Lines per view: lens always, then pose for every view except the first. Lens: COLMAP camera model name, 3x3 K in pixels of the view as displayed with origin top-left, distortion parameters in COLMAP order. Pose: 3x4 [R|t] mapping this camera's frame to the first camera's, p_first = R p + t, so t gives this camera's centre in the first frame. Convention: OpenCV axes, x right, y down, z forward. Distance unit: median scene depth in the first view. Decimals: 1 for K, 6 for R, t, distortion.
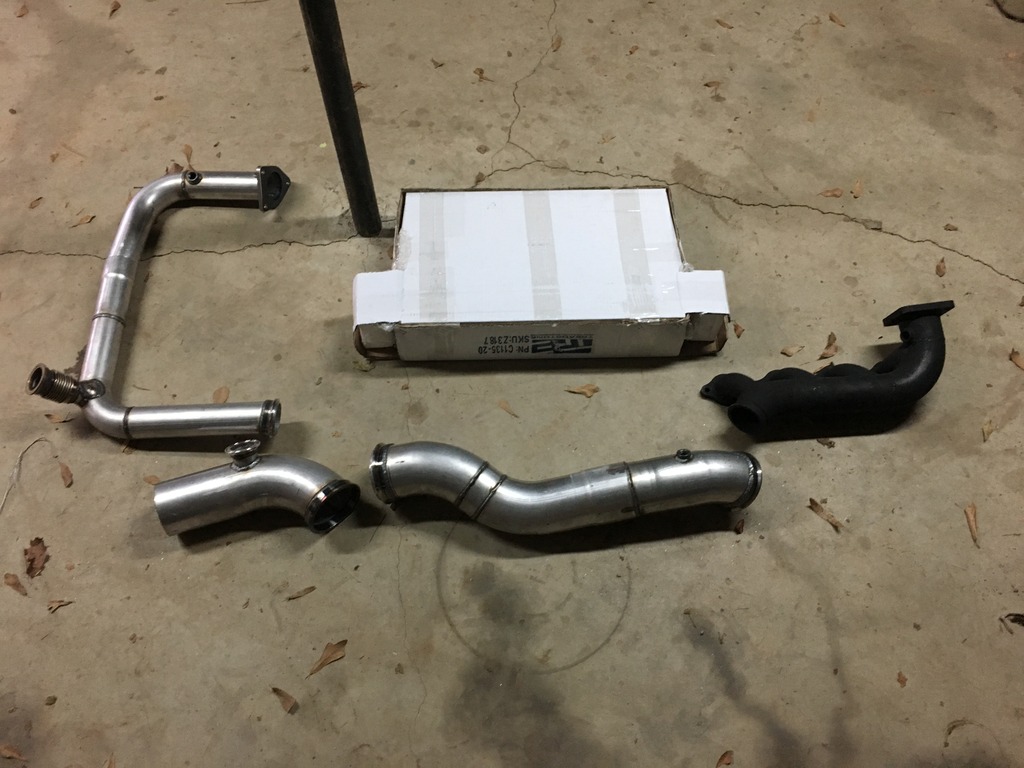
lens RADIAL K [[878.9, 0, 511.3], [0, 878.9, 390.6], [0, 0, 1]] dist [0.056896, -0.079425]
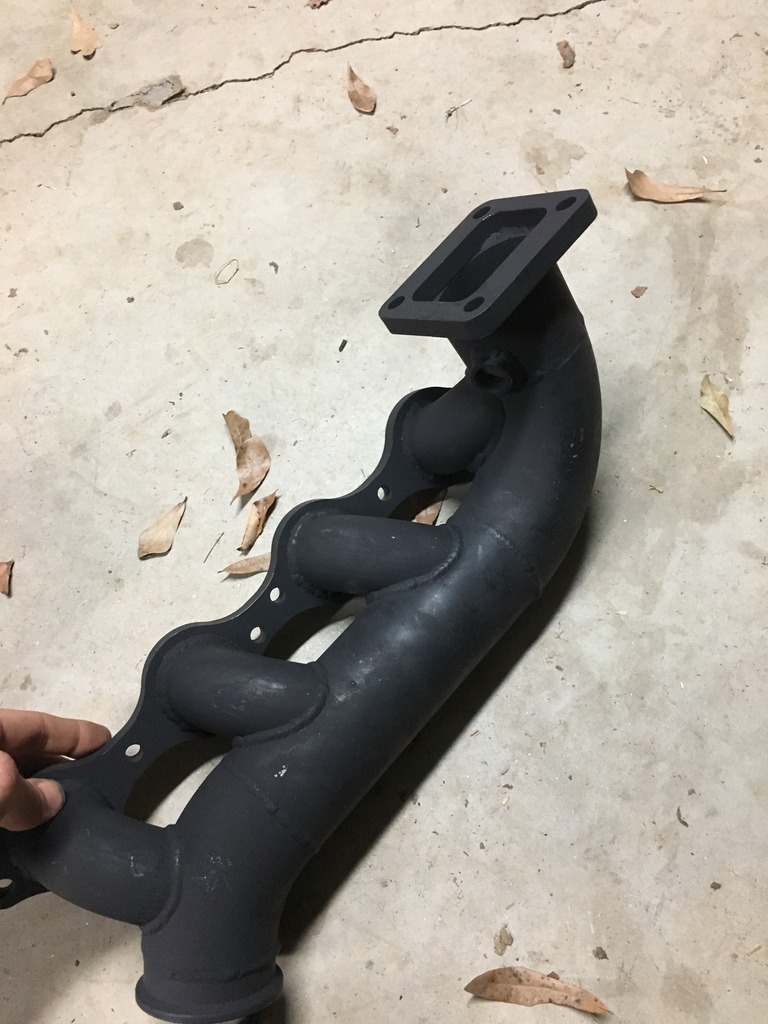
lens RADIAL K [[878.9, 0, 383.6], [0, 878.9, 510.8], [0, 0, 1]] dist [0.056896, -0.079425]
pose [[0.760583, -0.619561, 0.194055, 0.332568], [0.593545, 0.784671, 0.178874, -0.063865], [-0.263092, -0.020868, 0.964545, 0.677512]]
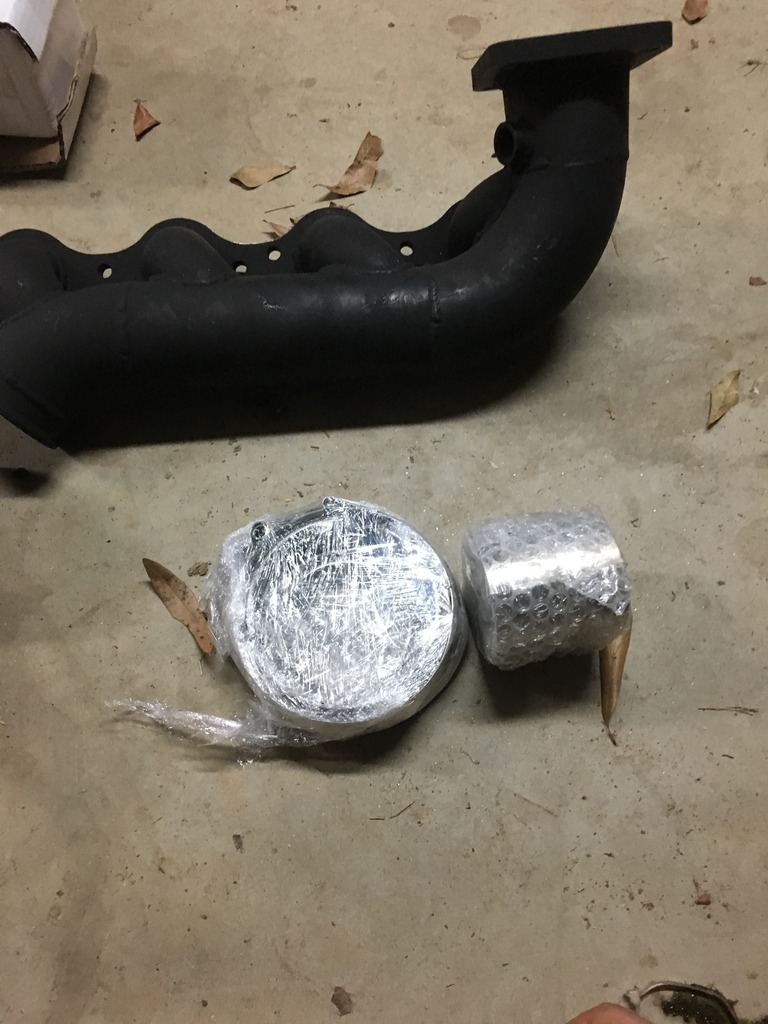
lens RADIAL K [[878.9, 0, 378.3], [0, 878.9, 509.2], [0, 0, 1]] dist [0.056896, -0.079425]
pose [[0.996547, 0.059588, -0.057829, 0.414408], [-0.052885, 0.992388, 0.111214, 0.055868], [0.064016, -0.107771, 0.992113, 0.623832]]
